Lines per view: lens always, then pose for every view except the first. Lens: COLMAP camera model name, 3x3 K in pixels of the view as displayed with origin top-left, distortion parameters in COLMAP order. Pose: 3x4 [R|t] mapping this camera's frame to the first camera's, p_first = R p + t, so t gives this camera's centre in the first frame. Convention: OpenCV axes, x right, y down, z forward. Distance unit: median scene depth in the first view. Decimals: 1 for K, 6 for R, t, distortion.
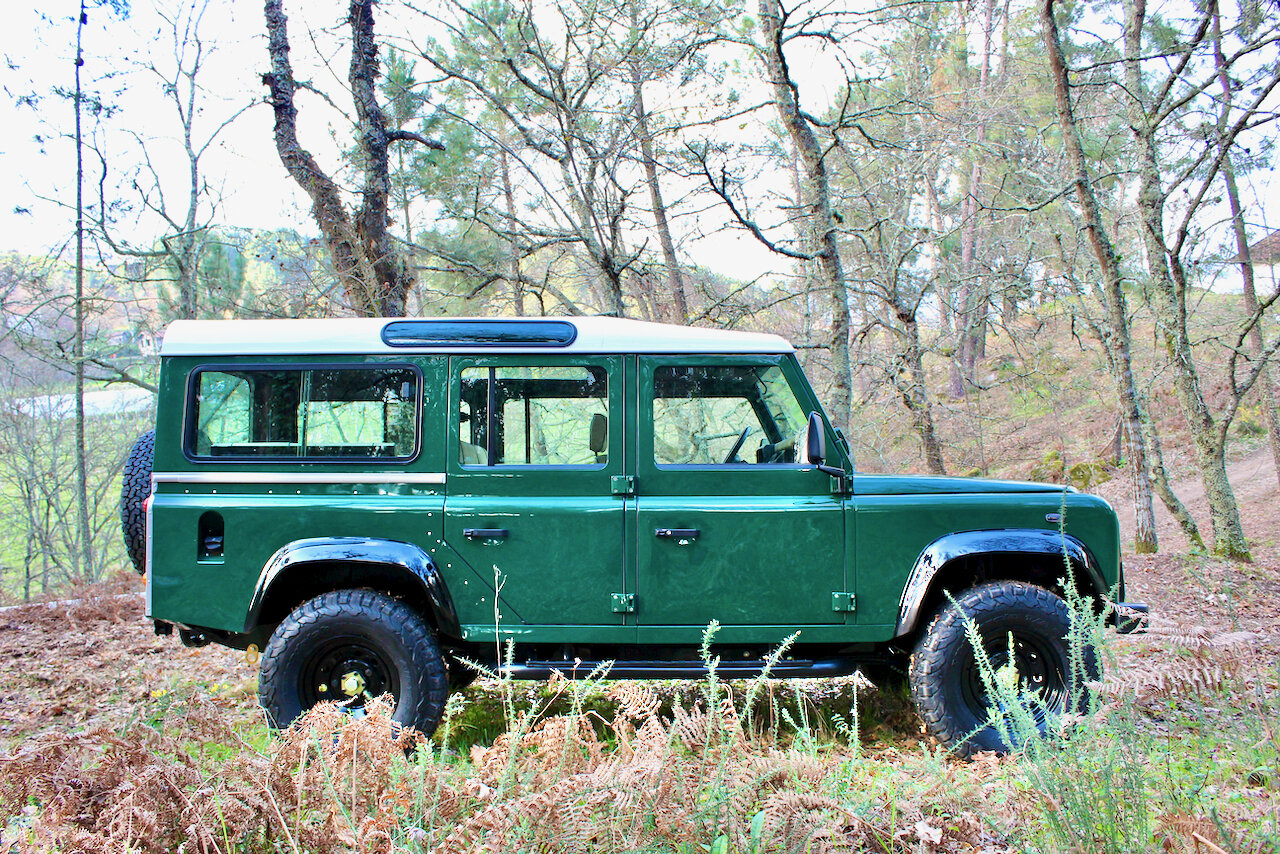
lens RADIAL K [[1024.1, 0, 640.0], [0, 1024.1, 427.0], [0, 0, 1]] dist [-0.170022, 0.131718]
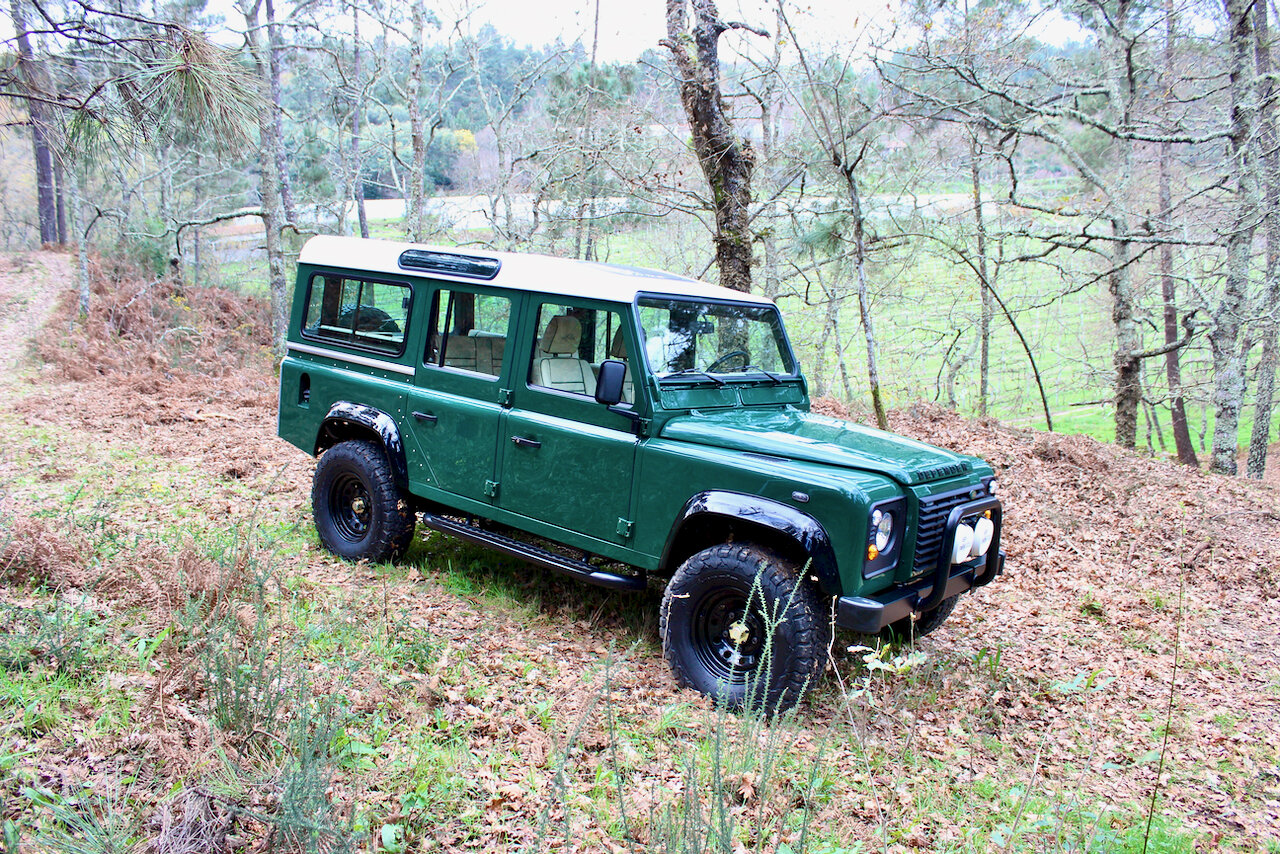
lens RADIAL K [[1024.1, 0, 640.0], [0, 1024.1, 427.0], [0, 0, 1]] dist [-0.170022, 0.131718]
pose [[0.798536, 0.168681, -0.577830, 0.825724], [-0.066420, 0.978764, 0.193933, -0.156856], [0.598272, -0.116483, 0.792782, 0.095479]]
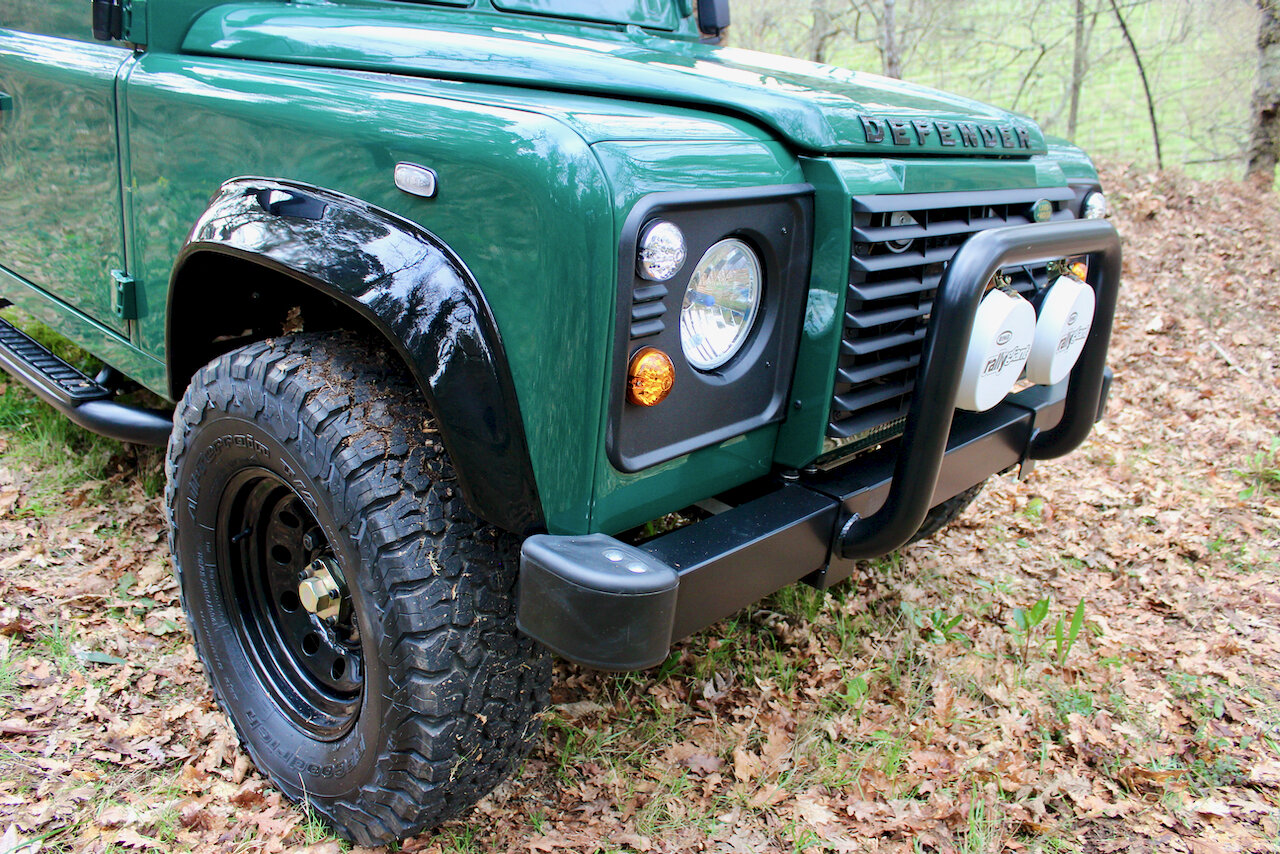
lens RADIAL K [[1024.1, 0, 640.0], [0, 1024.1, 427.0], [0, 0, 1]] dist [-0.170022, 0.131718]
pose [[0.757339, 0.298787, -0.580658, 0.619880], [-0.055553, 0.915442, 0.398598, 0.040058], [0.650654, -0.269616, 0.709899, 0.793453]]
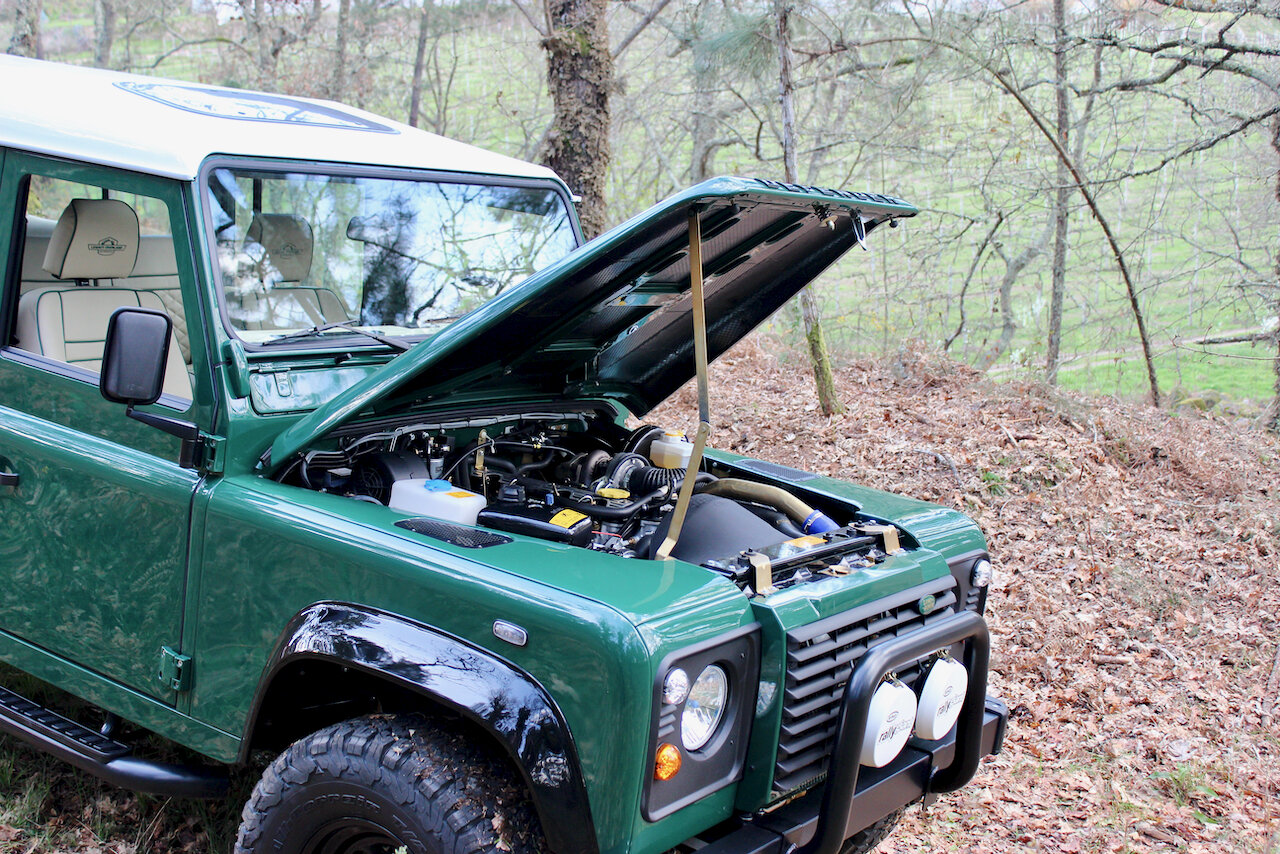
lens RADIAL K [[1617.8, 0, 637.6], [0, 1617.8, 451.7], [0, 0, 1]] dist [-0.032368, -0.017988]
pose [[0.833069, 0.212496, -0.510727, 0.773608], [-0.091207, 0.963402, 0.252067, -0.164550], [0.545599, -0.163407, 0.821961, 0.439416]]
